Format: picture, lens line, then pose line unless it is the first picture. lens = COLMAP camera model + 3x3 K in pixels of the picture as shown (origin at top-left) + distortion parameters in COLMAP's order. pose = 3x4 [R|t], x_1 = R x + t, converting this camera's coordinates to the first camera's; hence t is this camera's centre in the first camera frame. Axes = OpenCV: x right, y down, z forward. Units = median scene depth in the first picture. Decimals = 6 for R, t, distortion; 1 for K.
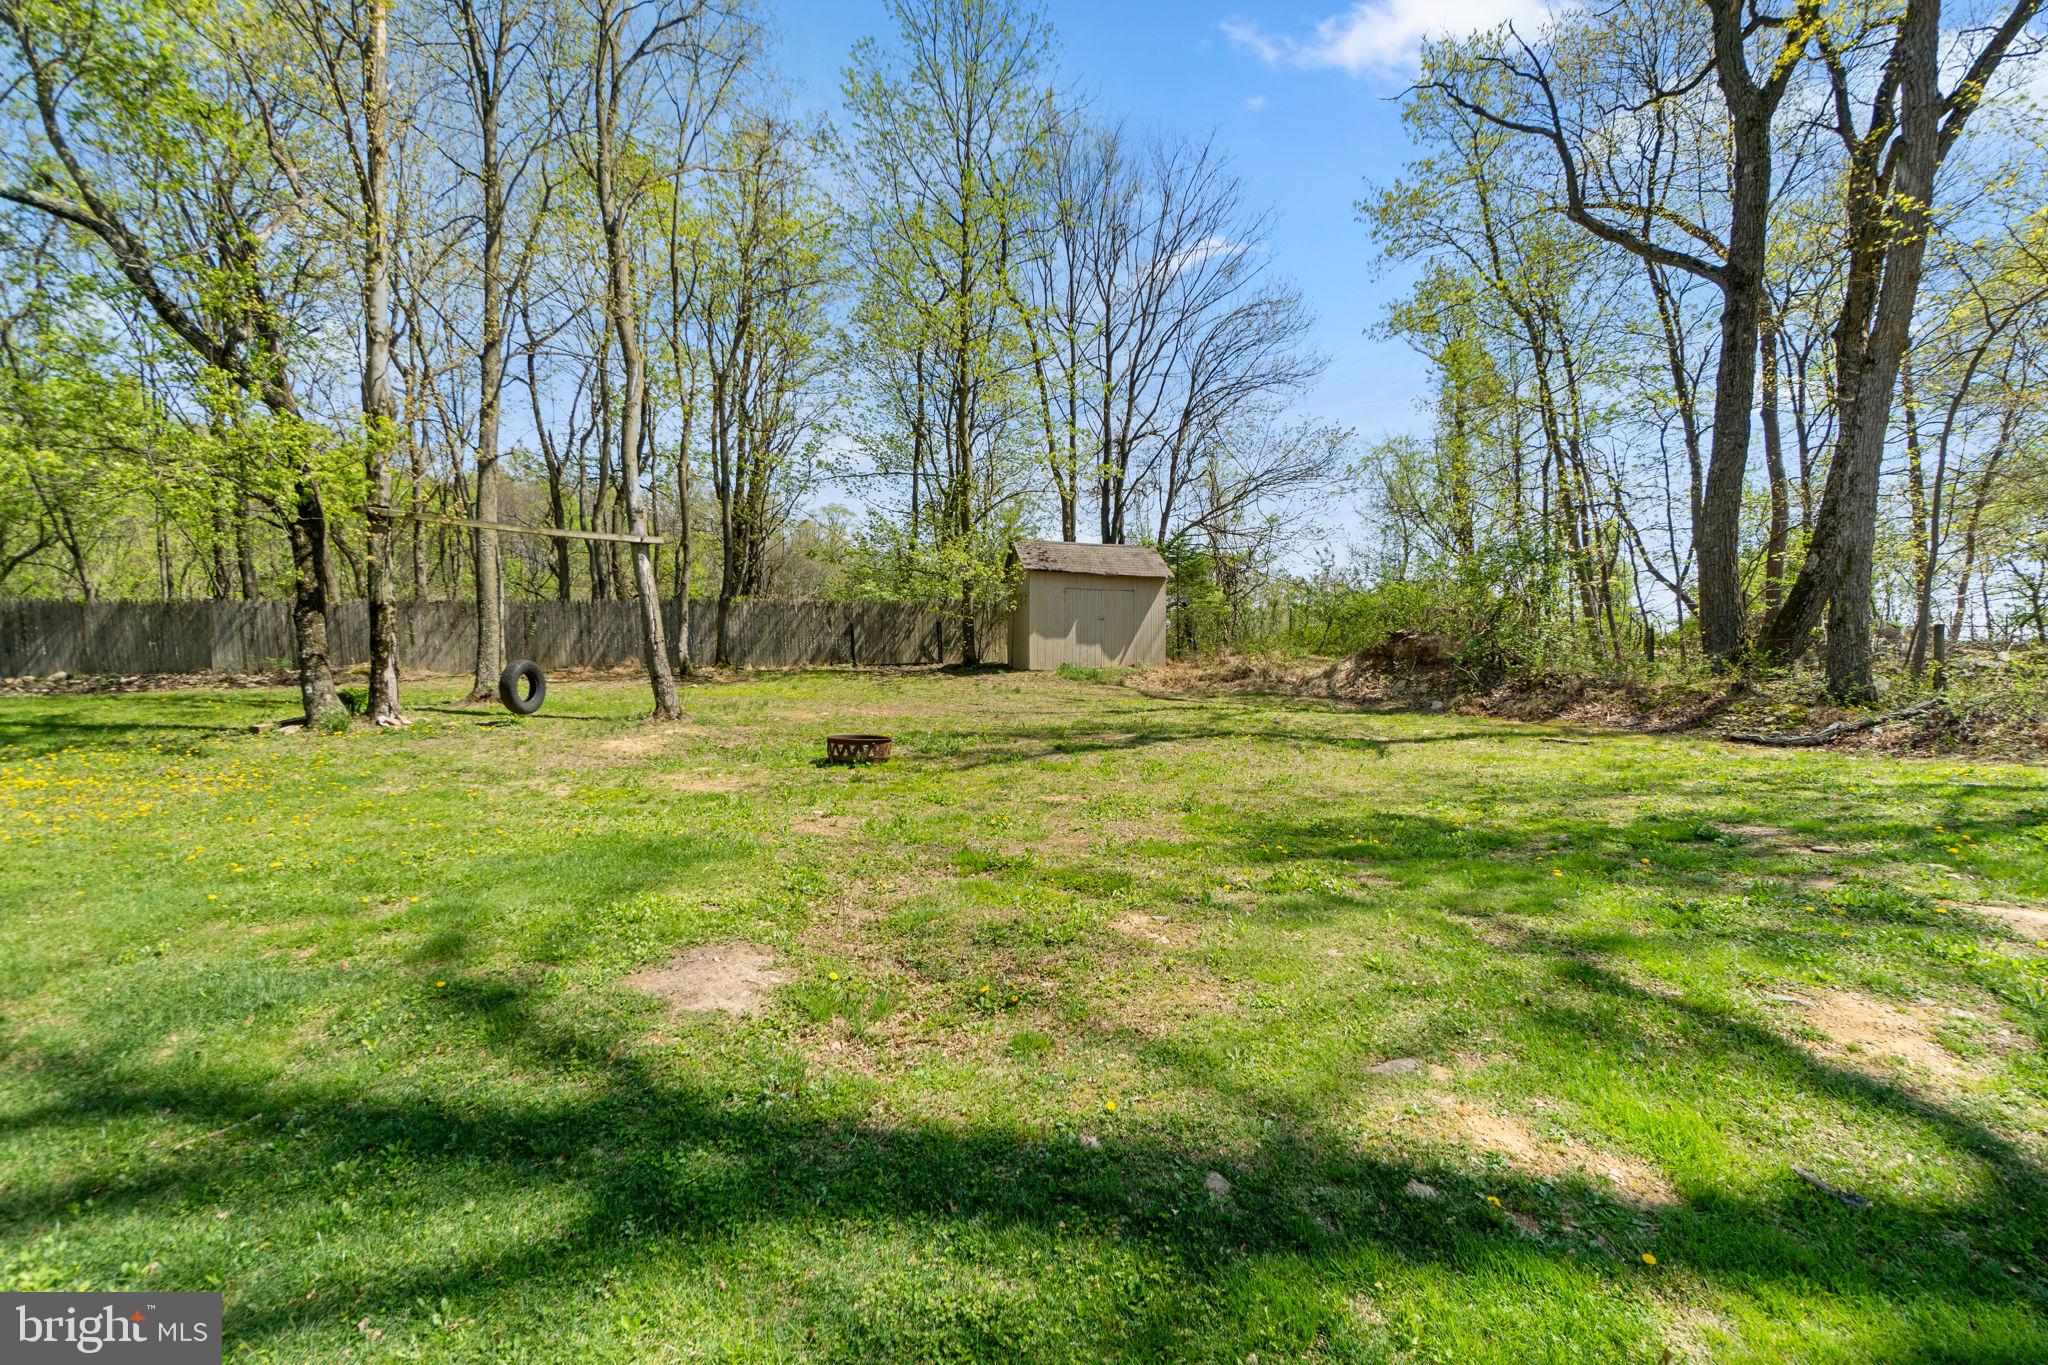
lens RADIAL K [[874.5, 0, 1024.0], [0, 874.5, 682.5], [0, 0, 1]] dist [0.000426, 0.000225]
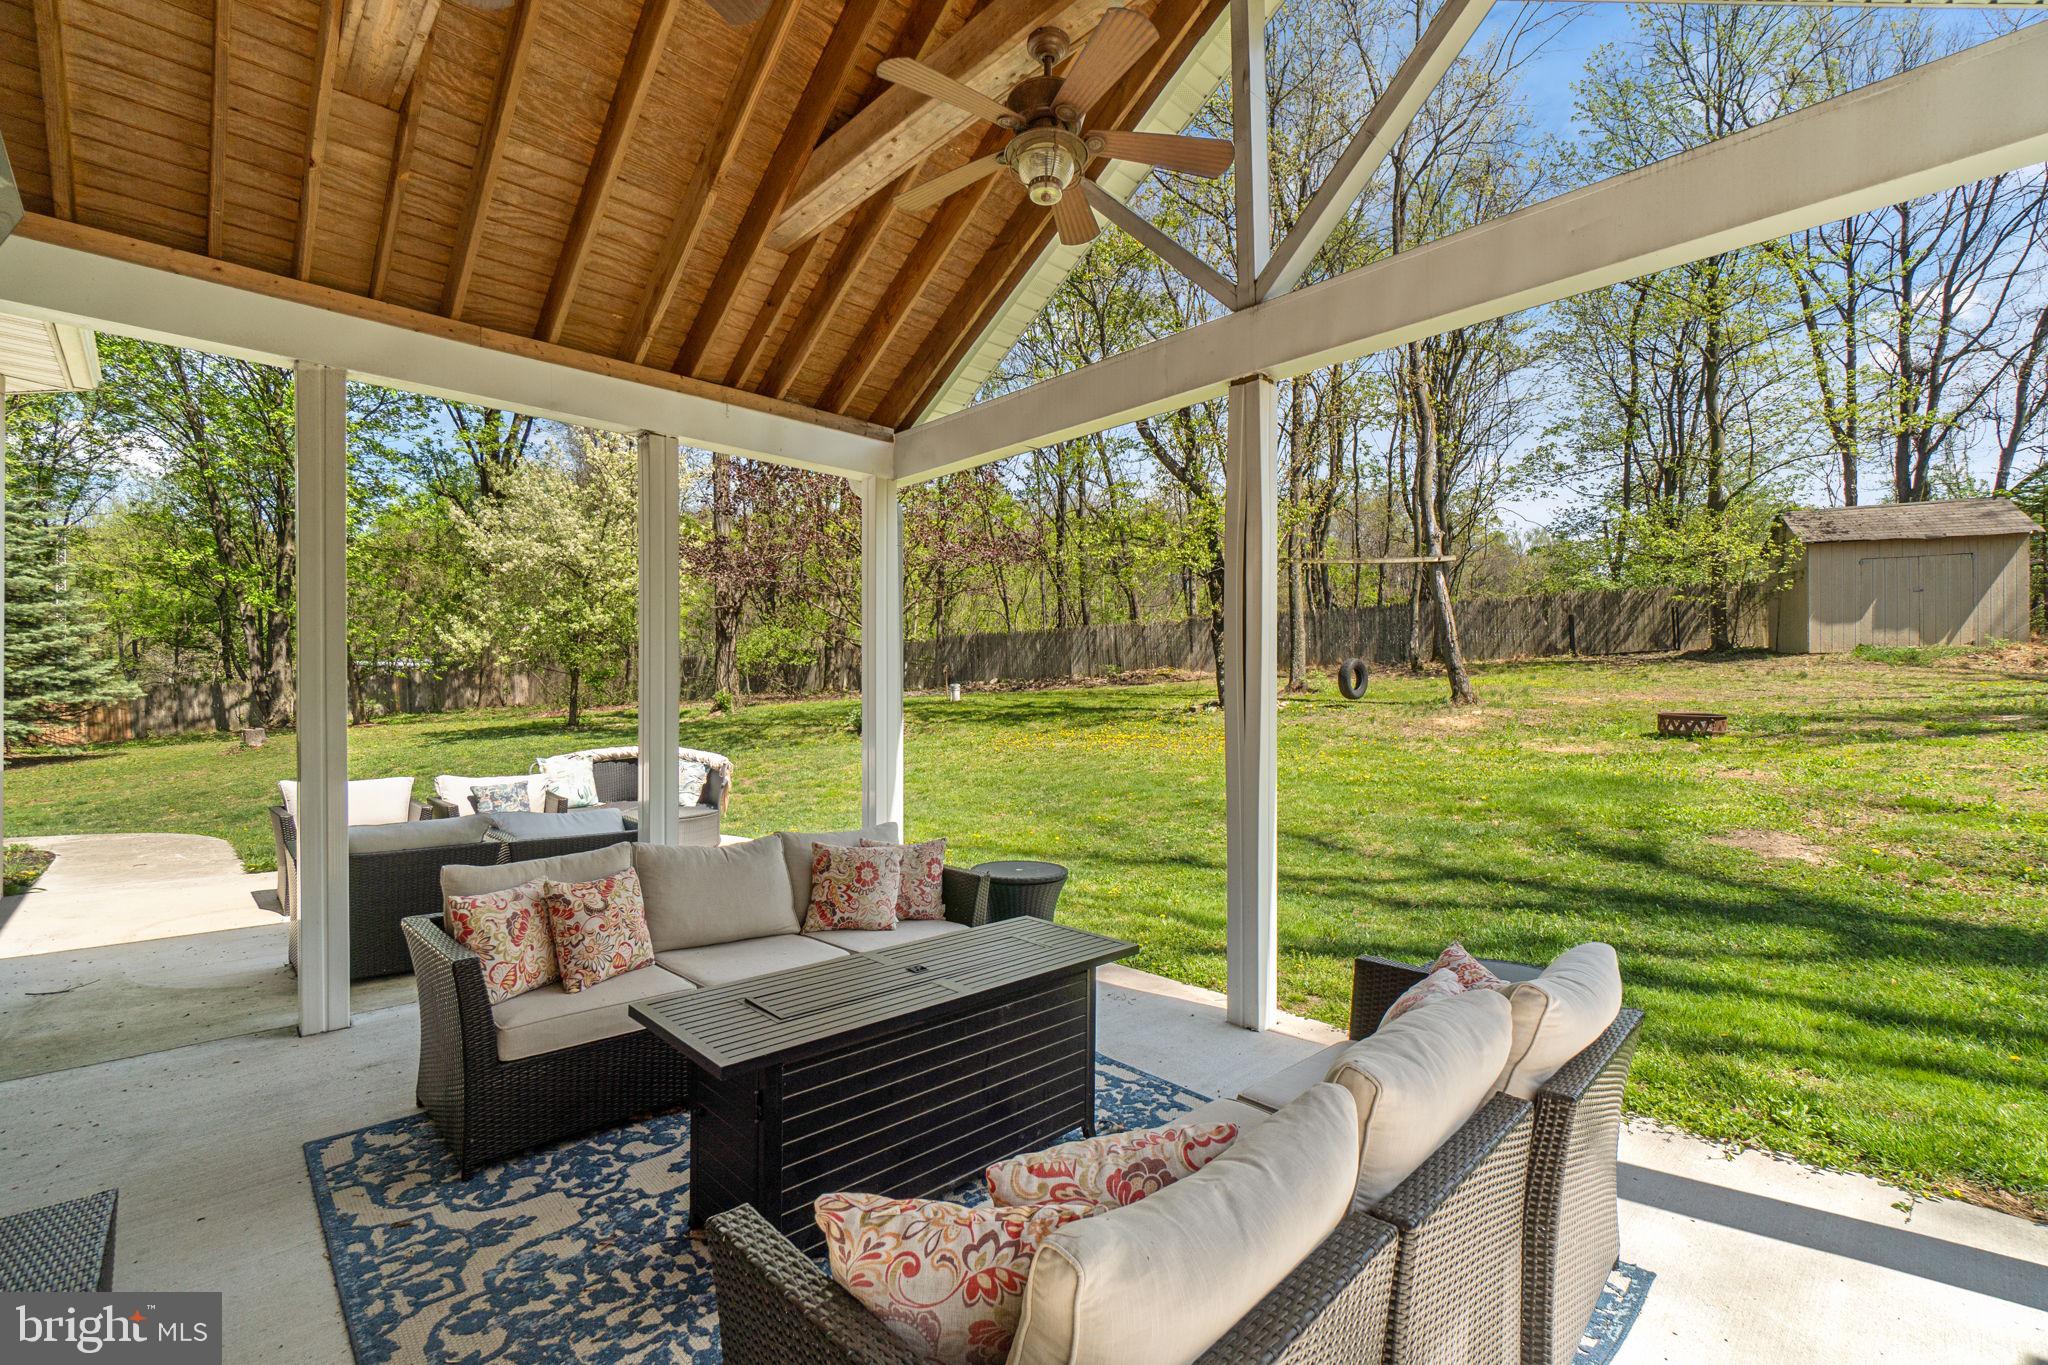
lens RADIAL K [[874.5, 0, 1024.0], [0, 874.5, 682.5], [0, 0, 1]] dist [0.000426, 0.000225]
pose [[0.795321, -0.018870, -0.605894, -0.089418], [0.020310, 0.999784, -0.004477, 0.003447], [0.605848, -0.008745, 0.795533, -0.212283]]
